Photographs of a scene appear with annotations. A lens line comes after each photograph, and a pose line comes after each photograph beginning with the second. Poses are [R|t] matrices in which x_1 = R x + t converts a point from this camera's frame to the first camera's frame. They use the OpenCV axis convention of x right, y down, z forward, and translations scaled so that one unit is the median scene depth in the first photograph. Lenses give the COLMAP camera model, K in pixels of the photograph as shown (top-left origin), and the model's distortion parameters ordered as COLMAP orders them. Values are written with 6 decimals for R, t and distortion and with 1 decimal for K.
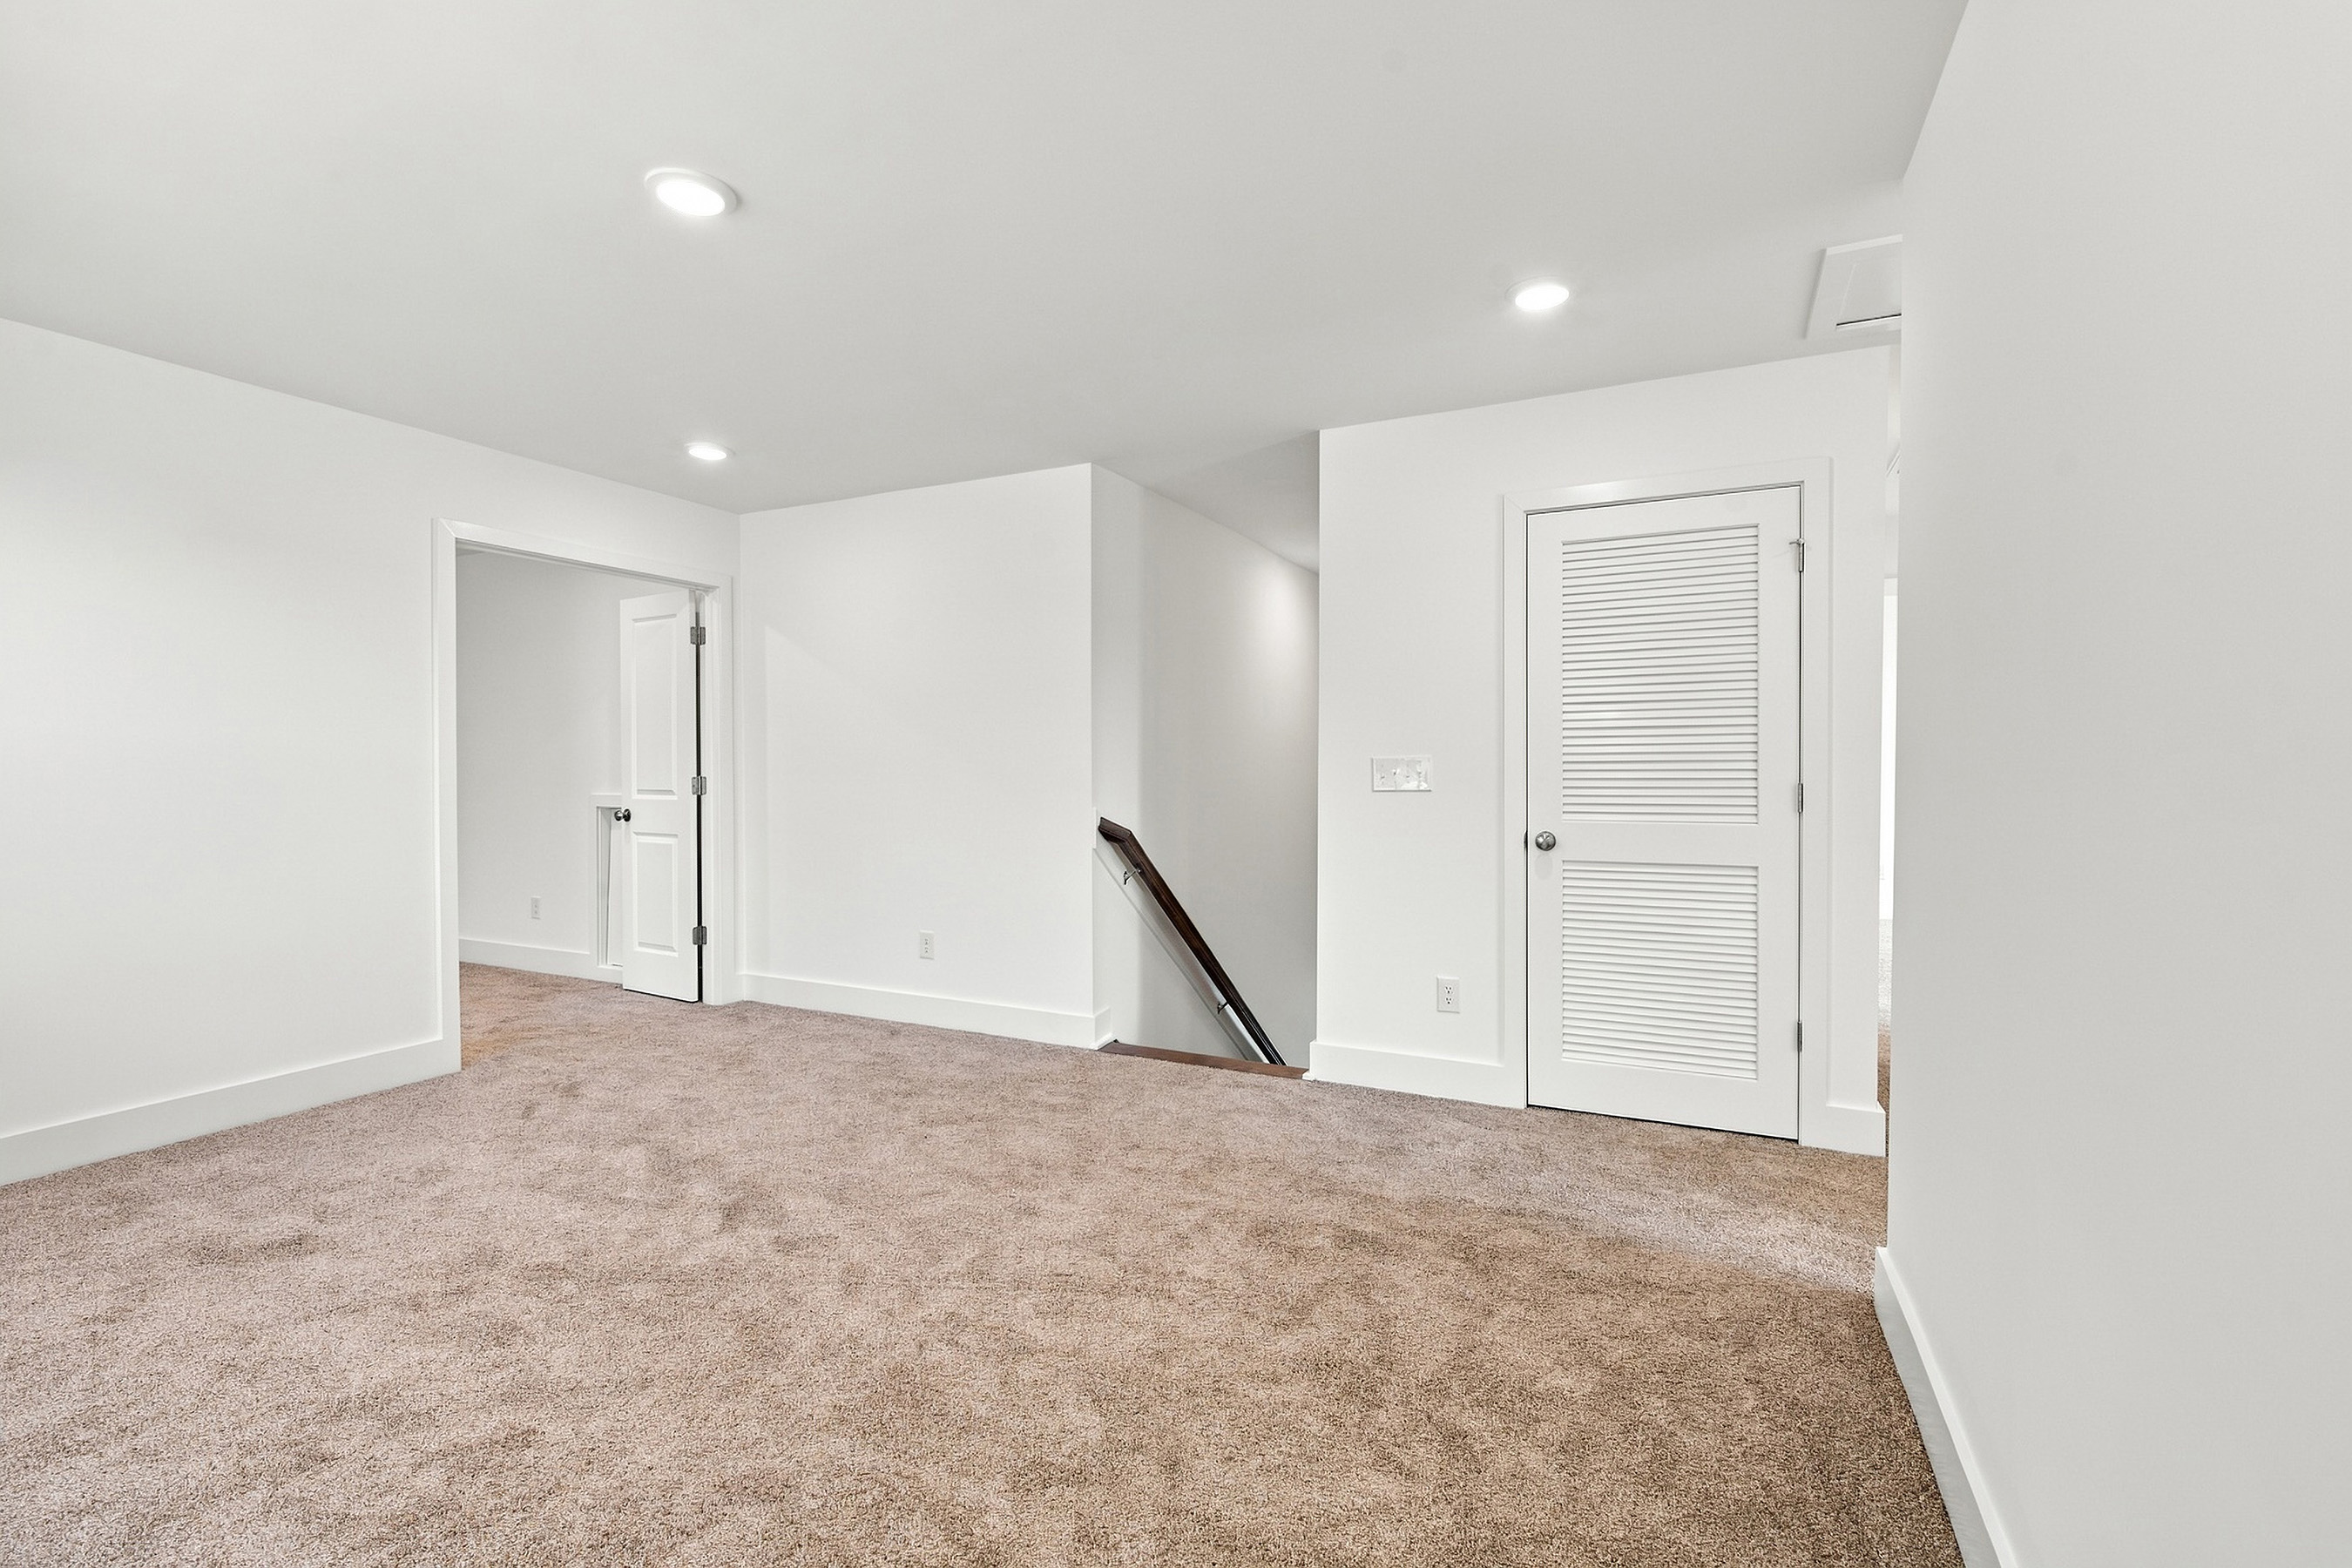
lens RADIAL K [[1066.0, 0, 1183.3], [0, 1066.0, 749.2], [0, 0, 1]] dist [-0.002323, -0.000331]
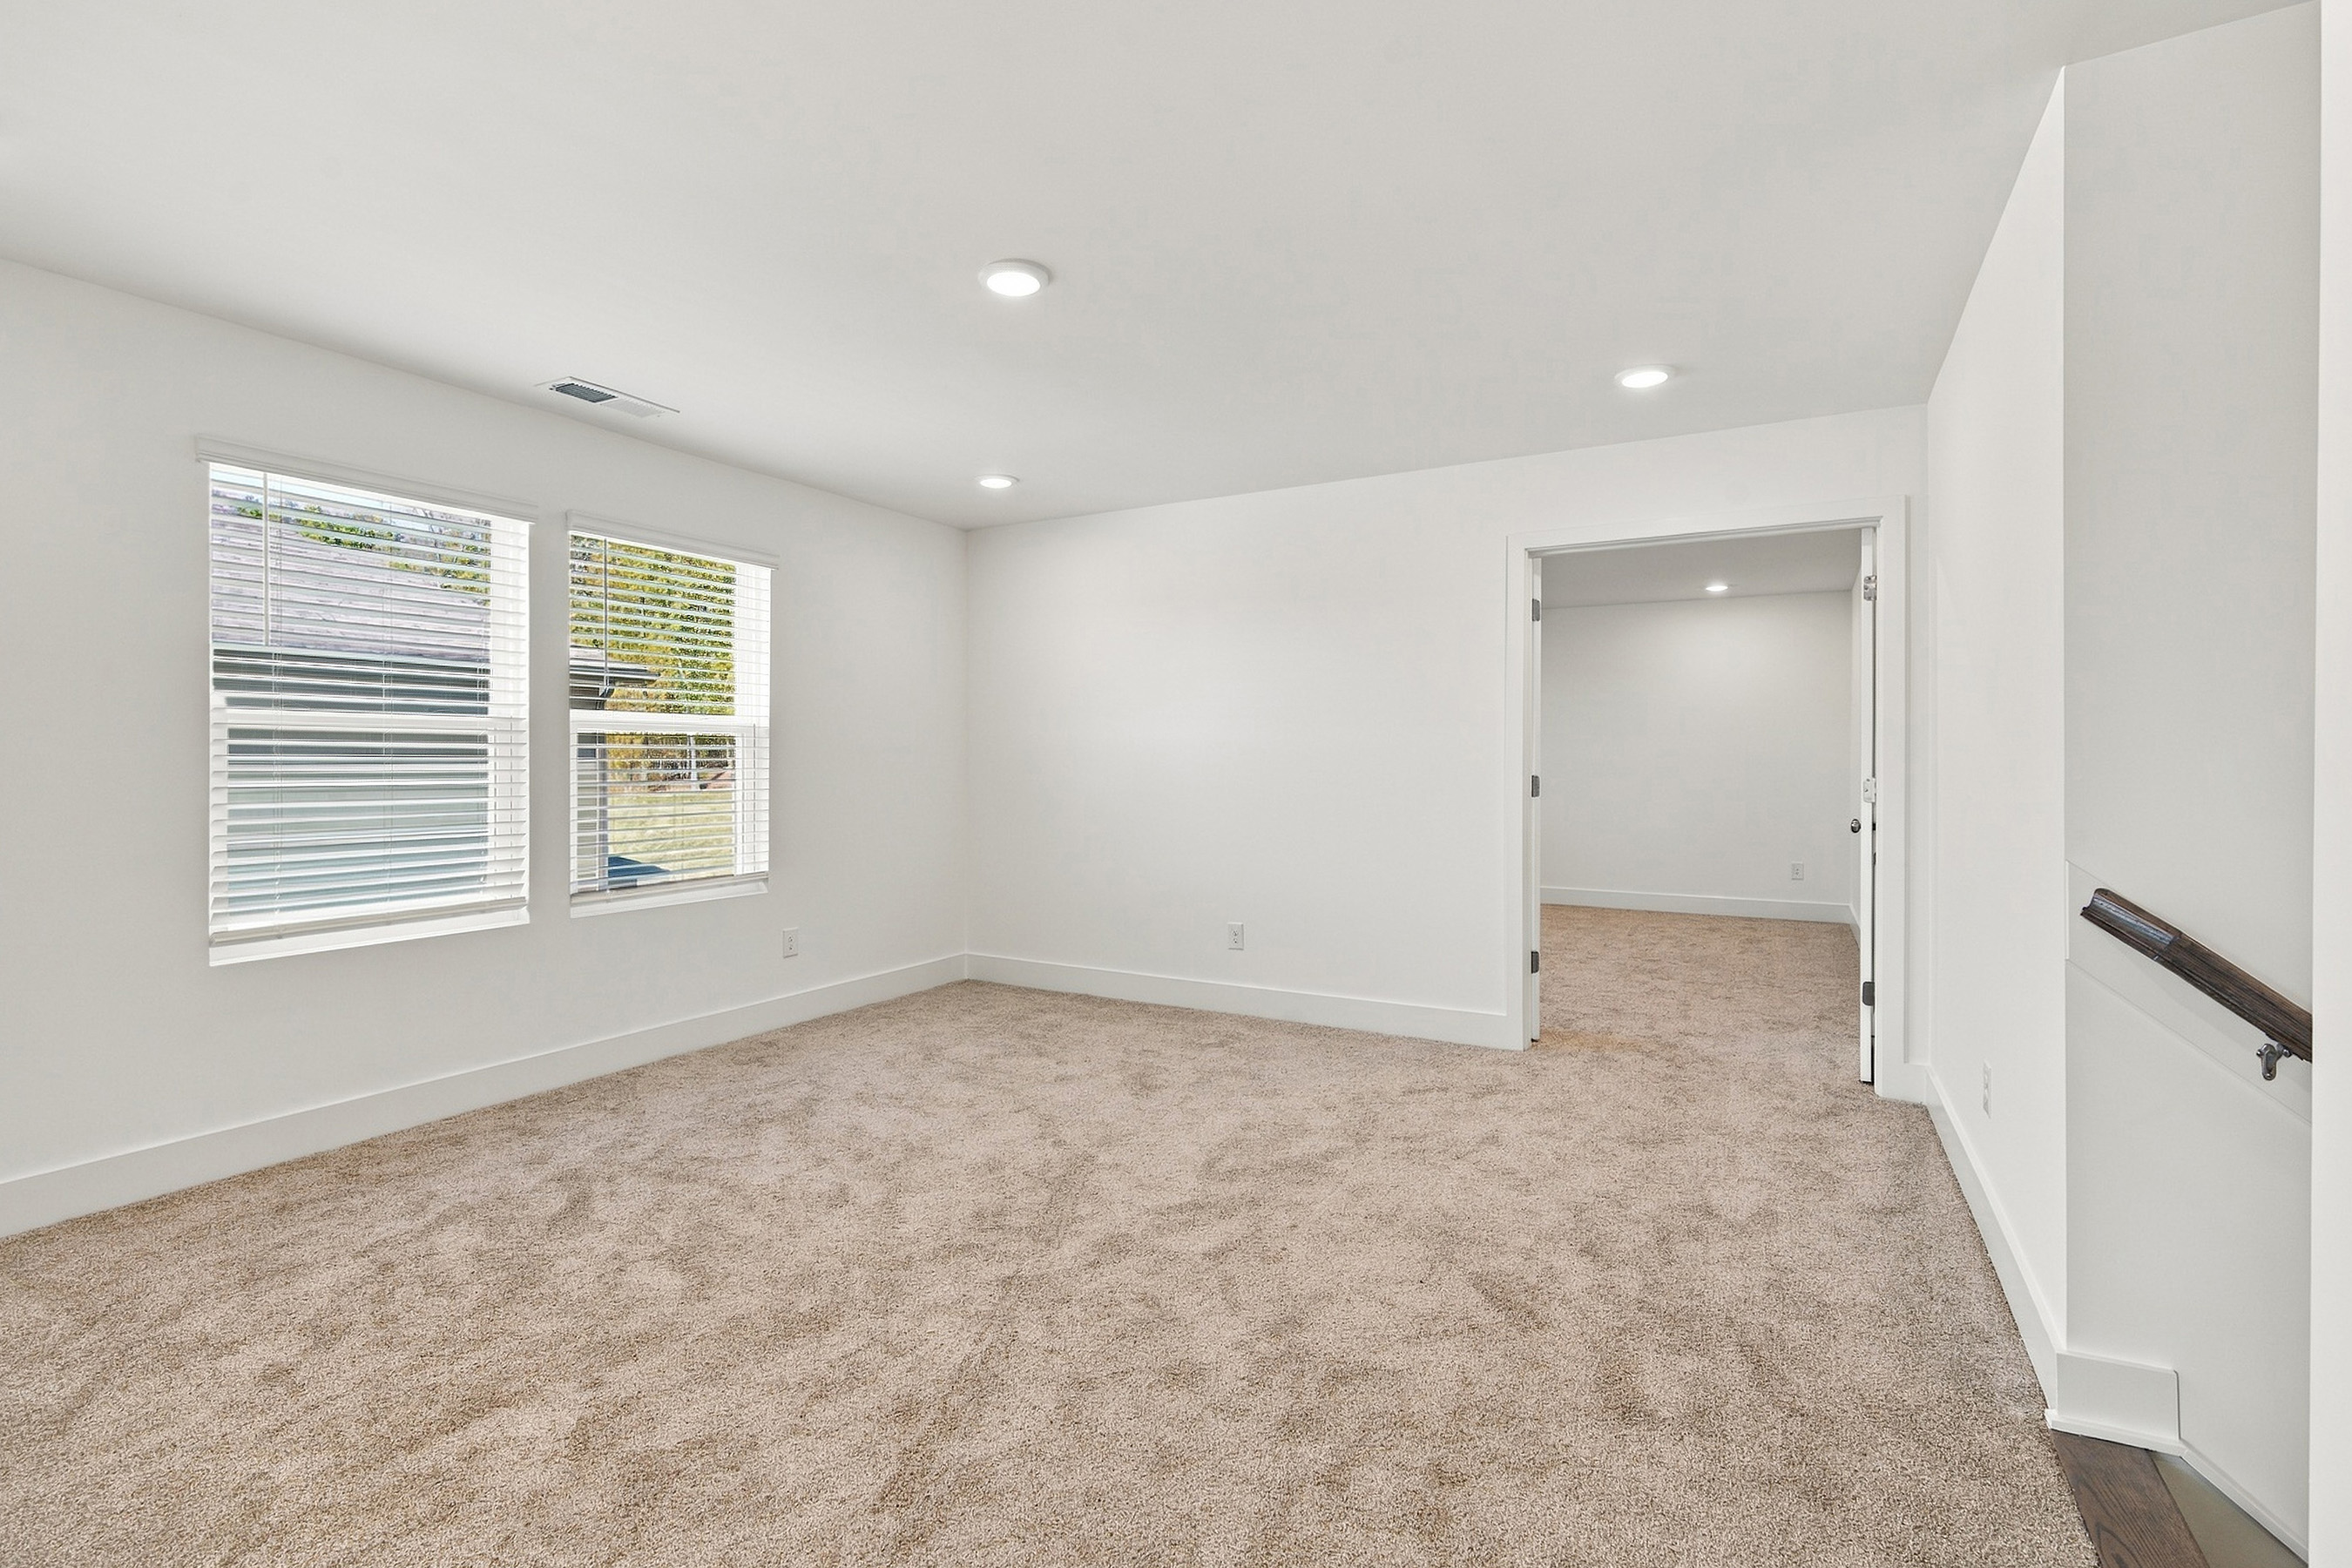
lens RADIAL K [[1066.0, 0, 1183.3], [0, 1066.0, 749.2], [0, 0, 1]] dist [-0.002323, -0.000331]
pose [[-0.059418, -0.012131, -0.998159, 0.441483], [0.004818, 0.999911, -0.012439, 0.016838], [0.998222, -0.005548, -0.059354, 0.816070]]
